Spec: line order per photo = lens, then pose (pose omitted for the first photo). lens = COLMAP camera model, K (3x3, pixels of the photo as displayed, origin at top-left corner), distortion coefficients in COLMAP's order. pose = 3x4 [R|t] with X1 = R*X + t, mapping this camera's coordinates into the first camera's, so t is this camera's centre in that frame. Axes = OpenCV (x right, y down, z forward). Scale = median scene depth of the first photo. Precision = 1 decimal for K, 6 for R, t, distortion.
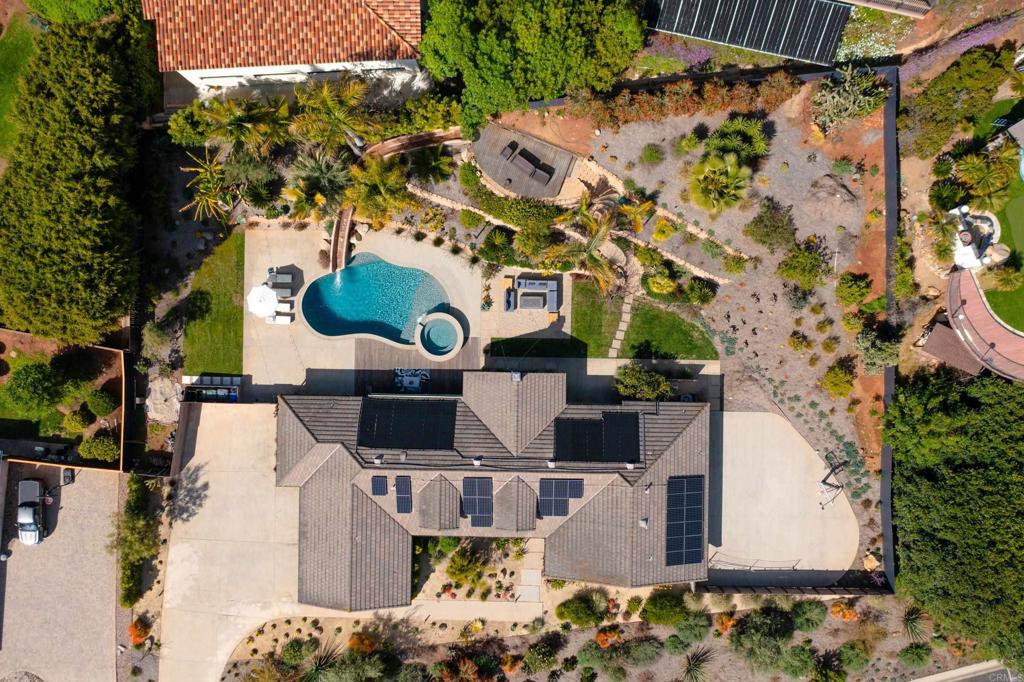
lens RADIAL K [[790.6, 0, 512.0], [0, 790.6, 341.0], [0, 0, 1]] dist [-0.008026, -0.007855]
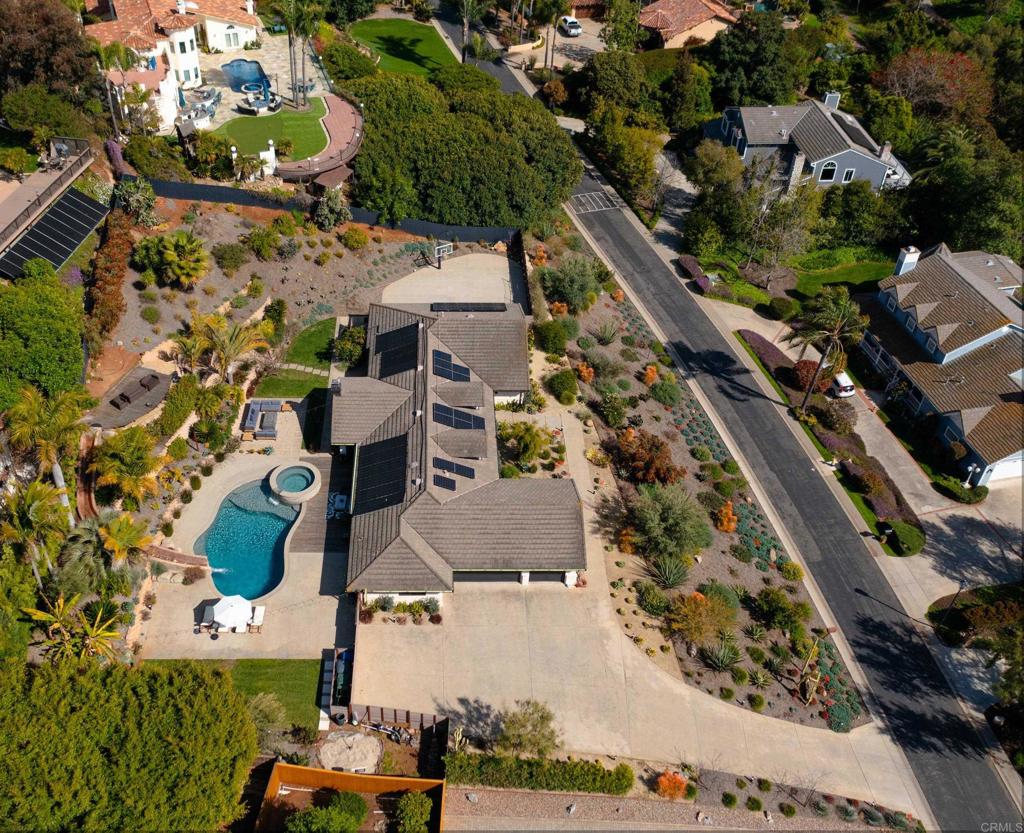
lens RADIAL K [[1009.2, 0, 438.5], [0, 1009.2, 416.5], [0, 0, 1]] dist [-0.006062, 0.007500]
pose [[-0.020373, -0.640319, 0.767839, -0.983266], [0.999590, 0.002405, 0.028528, 0.132641], [-0.020114, 0.768105, 0.640008, 0.154770]]
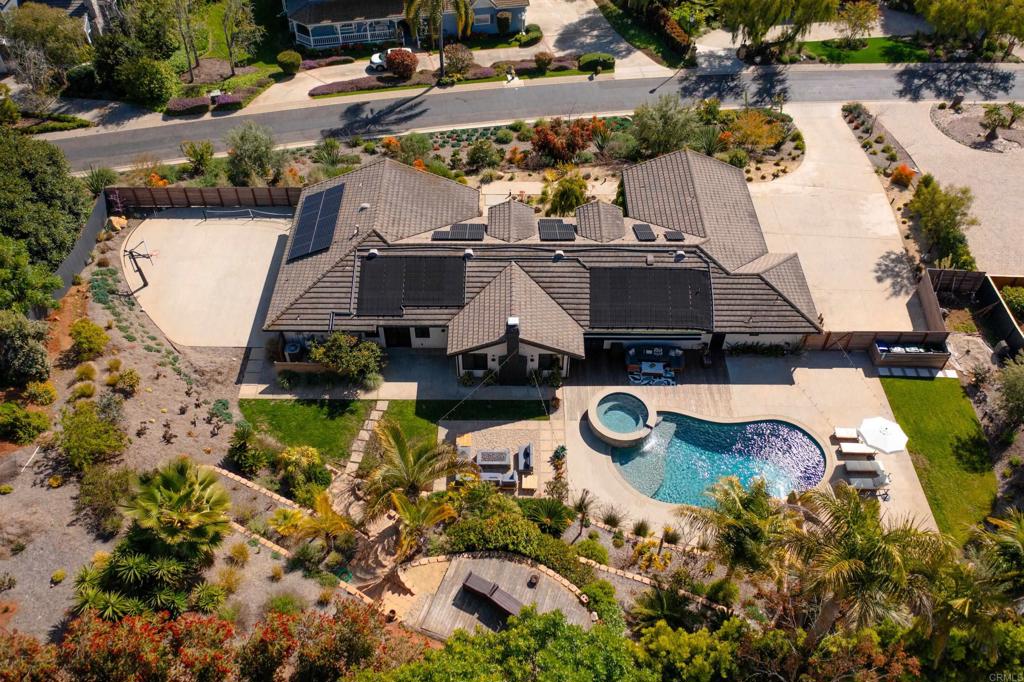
lens RADIAL K [[831.5, 0, 512.0], [0, 831.5, 341.0], [0, 0, 1]] dist [-0.017894, 0.001633]
pose [[-0.999822, 0.018865, -0.000864, 0.007252], [-0.014326, -0.727856, 0.685581, -0.471821], [0.012305, 0.685471, 0.727996, 0.404021]]
